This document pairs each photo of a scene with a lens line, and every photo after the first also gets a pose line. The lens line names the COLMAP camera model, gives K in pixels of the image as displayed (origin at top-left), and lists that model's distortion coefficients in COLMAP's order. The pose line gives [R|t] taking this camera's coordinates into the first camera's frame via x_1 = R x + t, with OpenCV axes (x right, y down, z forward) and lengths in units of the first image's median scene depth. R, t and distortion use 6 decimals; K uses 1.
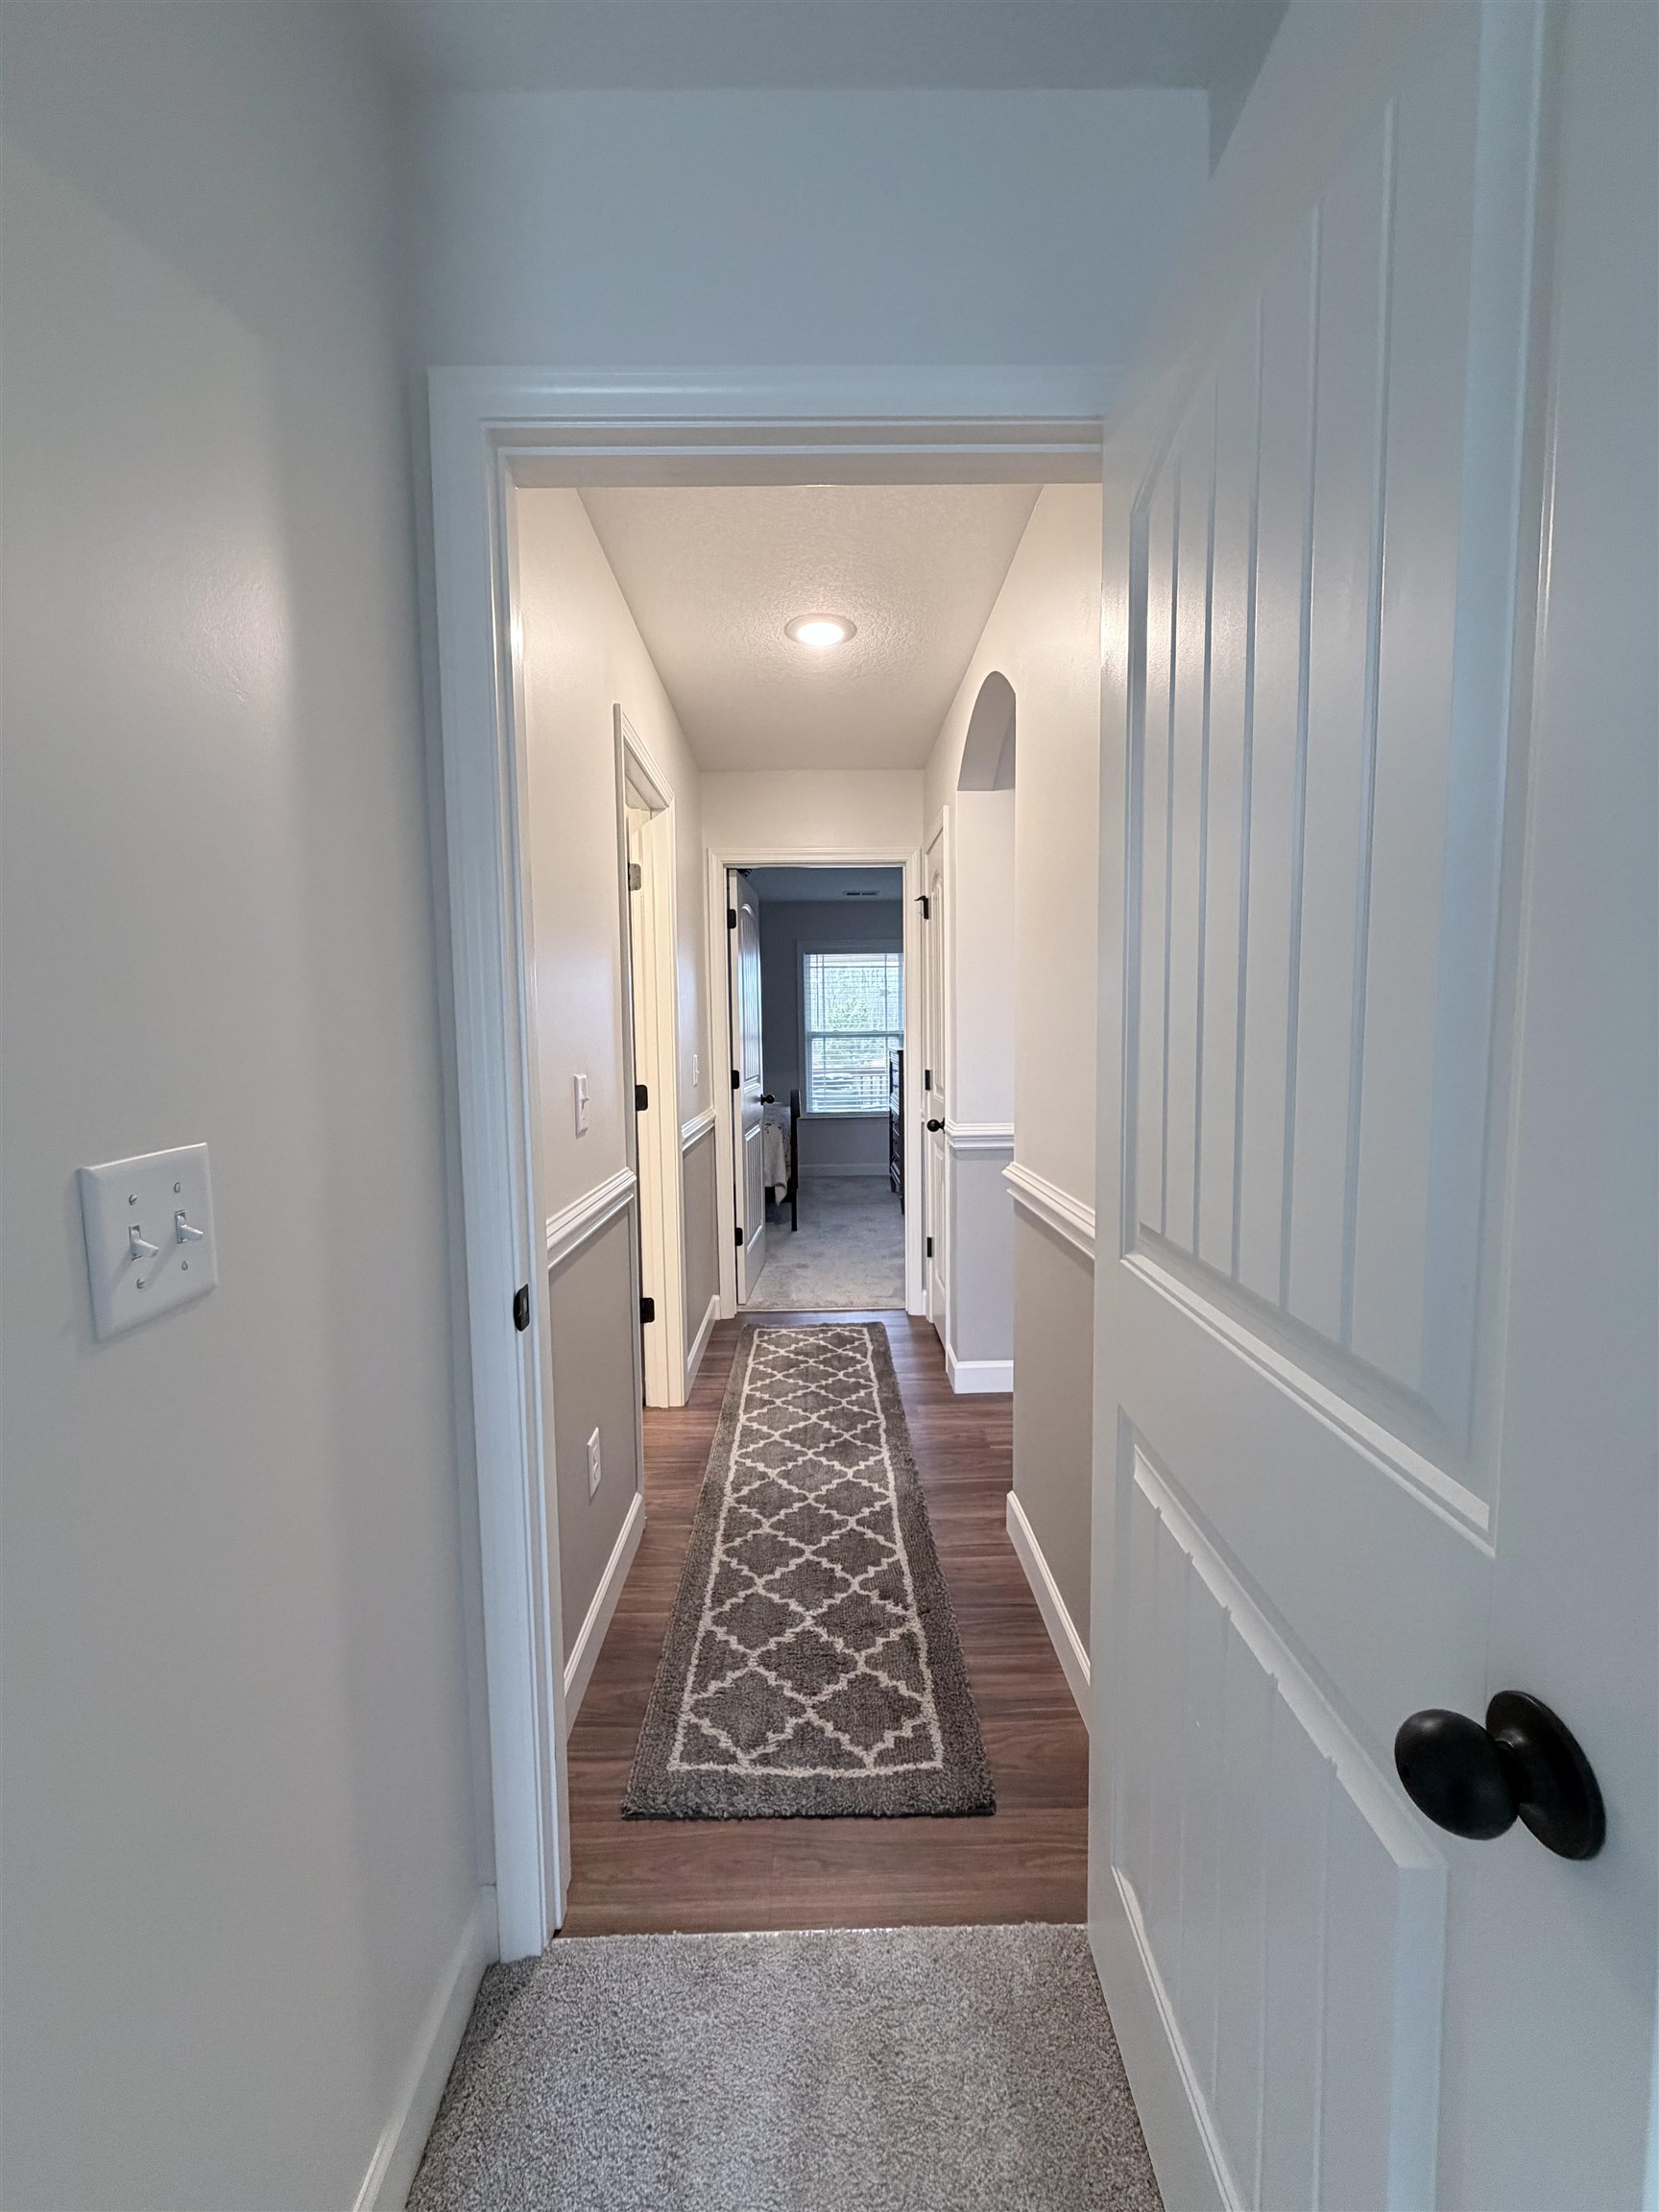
lens RADIAL K [[876.6, 0, 829.5], [0, 876.6, 1106.0], [0, 0, 1]] dist [0.002217, -0.000056]
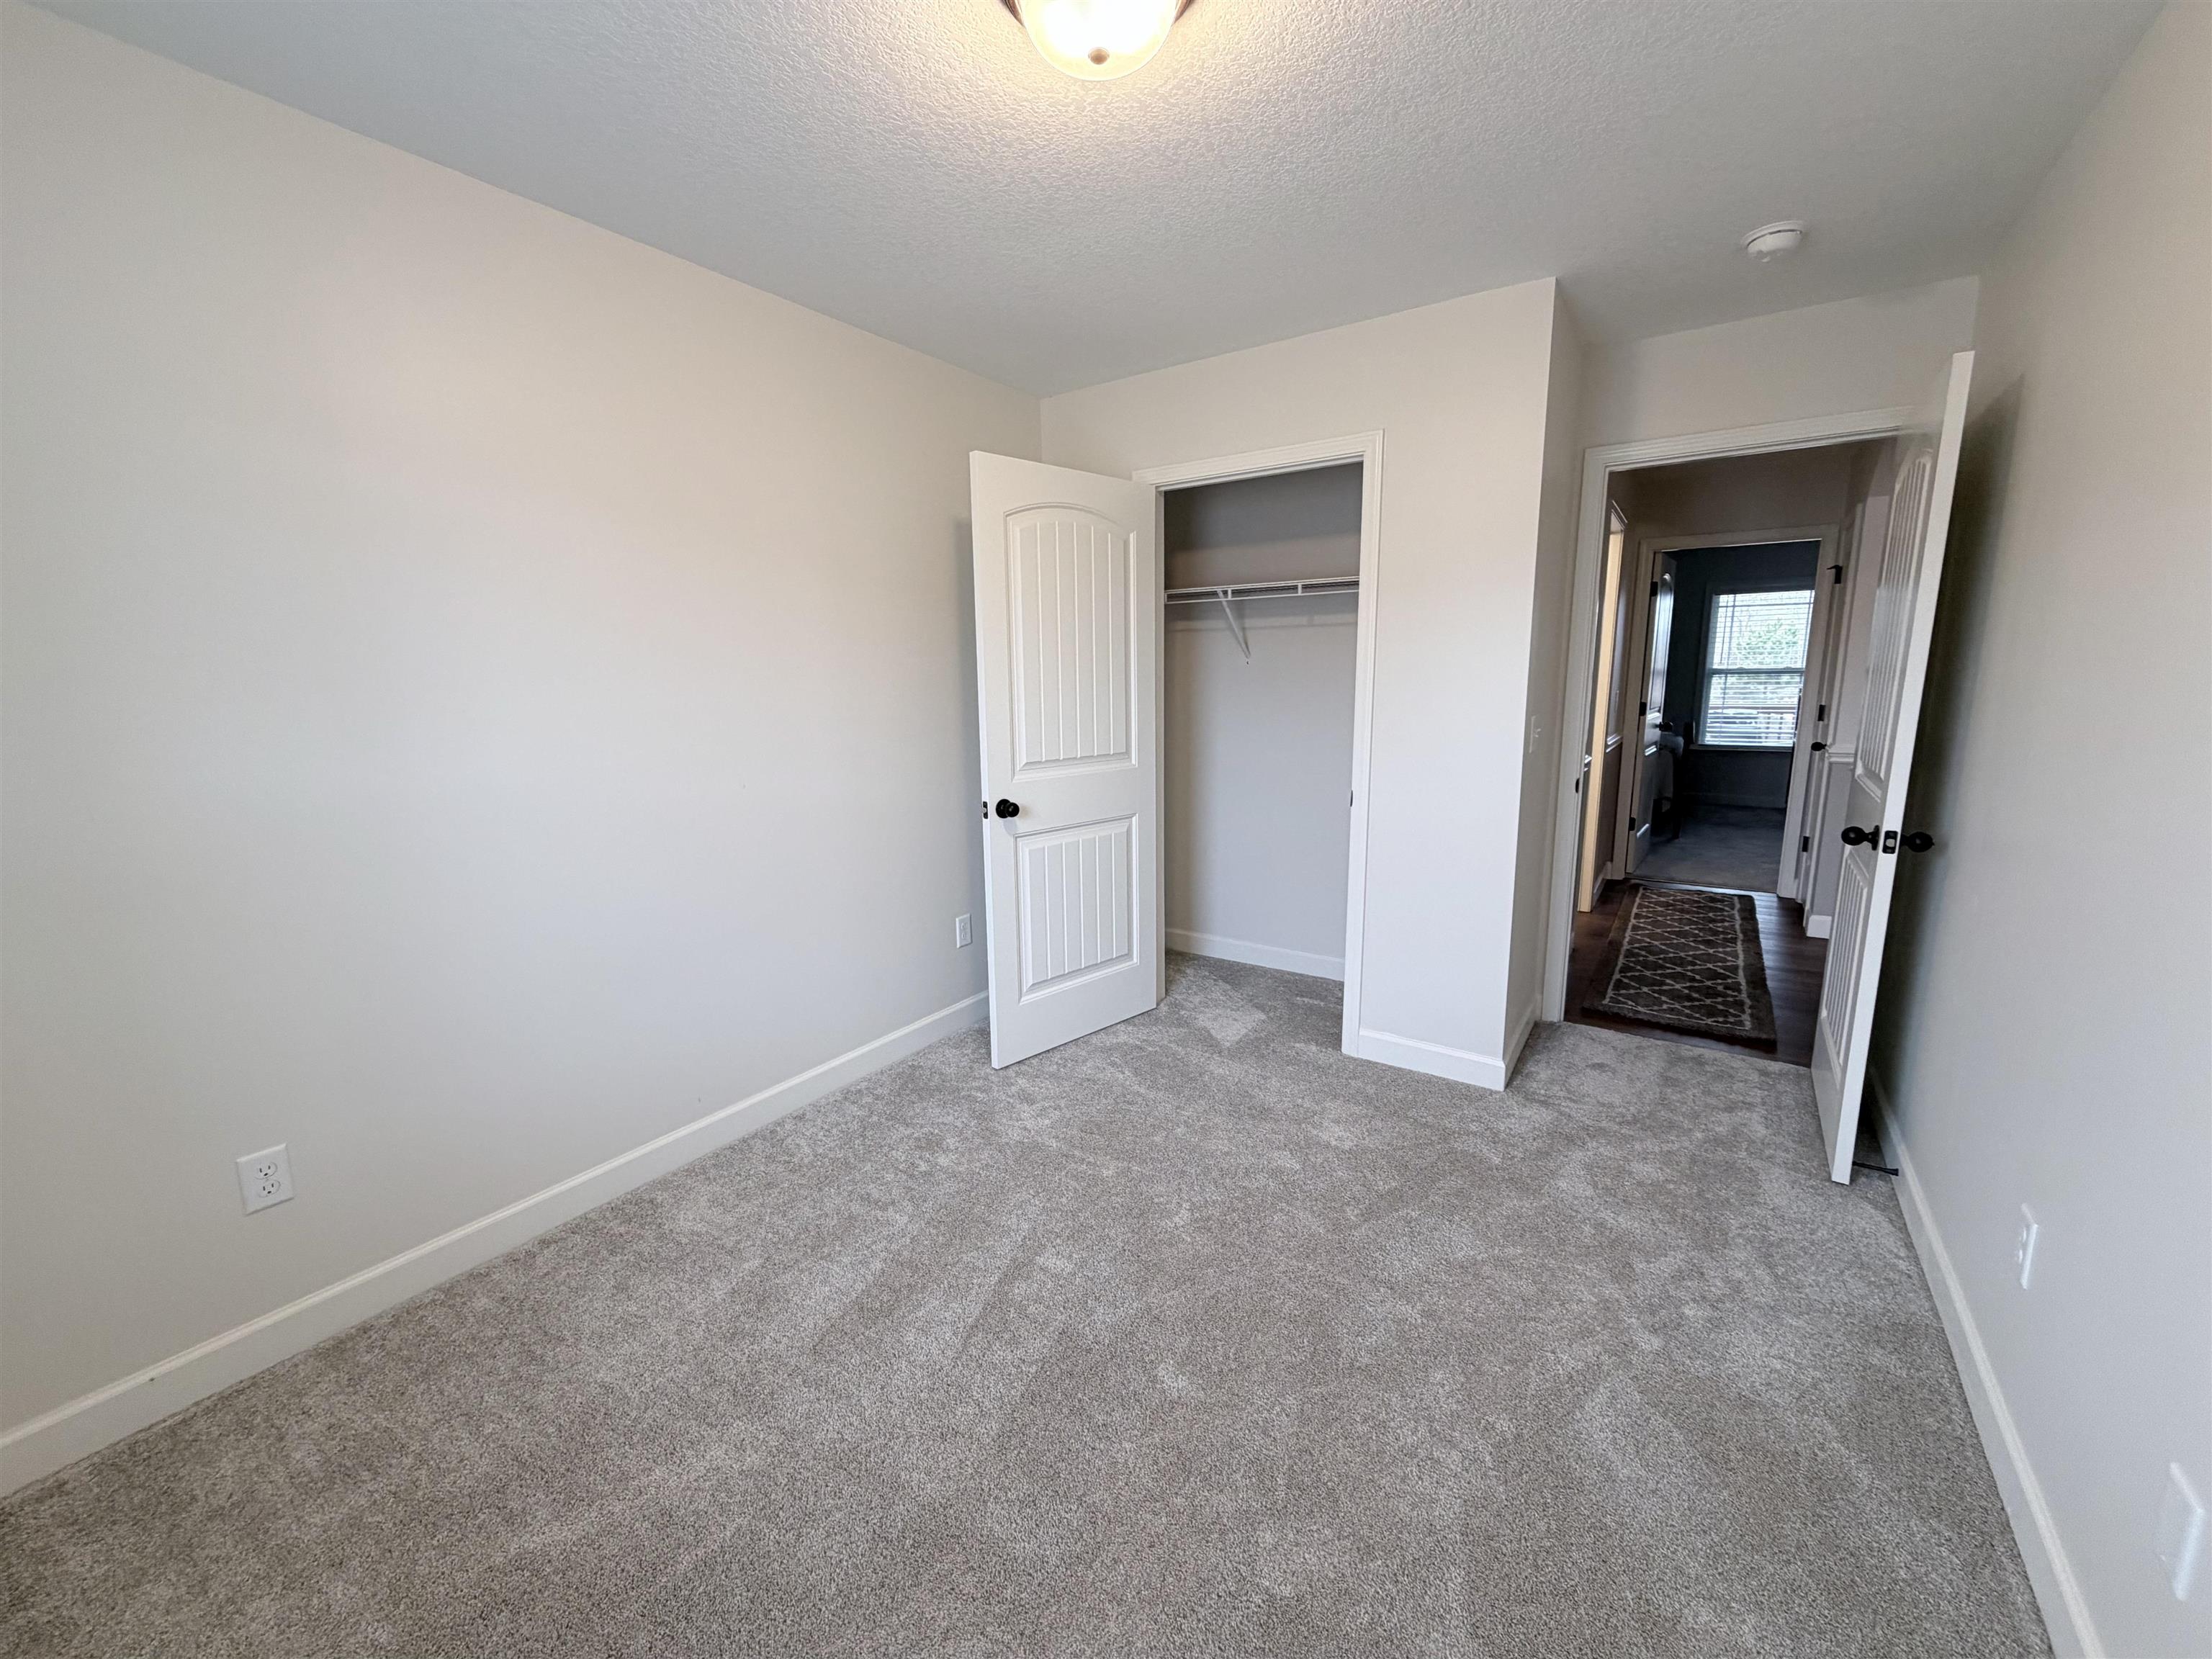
lens RADIAL K [[876.6, 0, 1100.5], [0, 876.6, 828.4], [0, 0, 1]] dist [0.002217, -0.000056]
pose [[0.814443, 0.103599, -0.570920, 0.004476], [-0.044459, 0.992181, 0.116618, 0.035161], [0.578538, -0.069596, 0.812681, -0.665304]]
